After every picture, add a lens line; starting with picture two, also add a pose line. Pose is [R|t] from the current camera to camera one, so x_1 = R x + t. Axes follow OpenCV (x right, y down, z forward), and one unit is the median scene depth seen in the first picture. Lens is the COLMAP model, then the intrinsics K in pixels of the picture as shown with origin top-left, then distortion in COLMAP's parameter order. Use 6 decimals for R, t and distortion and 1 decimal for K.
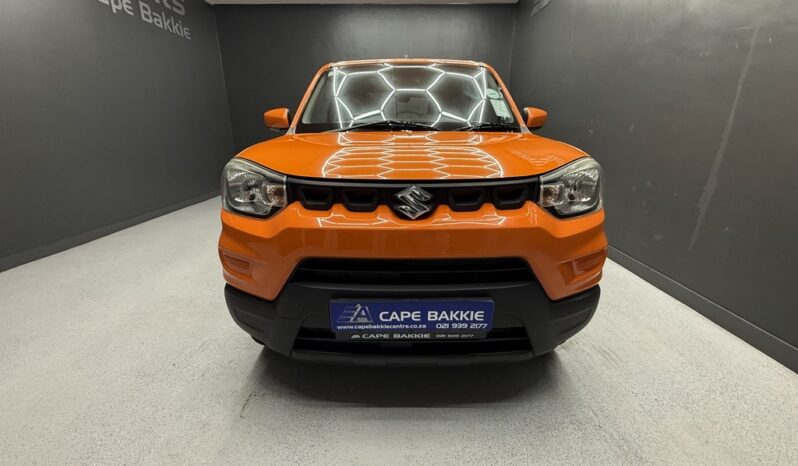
lens RADIAL K [[318.7, 0, 399.0], [0, 318.7, 233.0], [0, 0, 1]] dist [-0.001177, -0.000180]
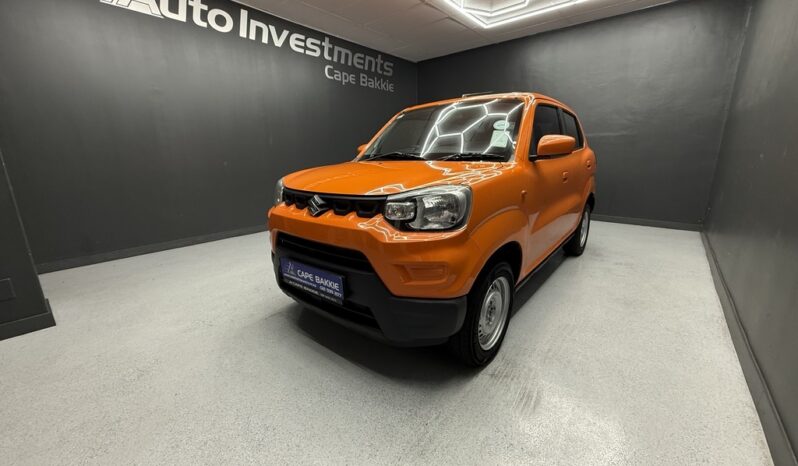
lens RADIAL K [[318.7, 0, 399.0], [0, 318.7, 233.0], [0, 0, 1]] dist [-0.001177, -0.000180]
pose [[0.775394, 0.140808, -0.615579, 1.294161], [-0.180967, 0.983485, -0.002986, -0.029156], [0.604992, 0.113715, 0.788069, -0.008325]]
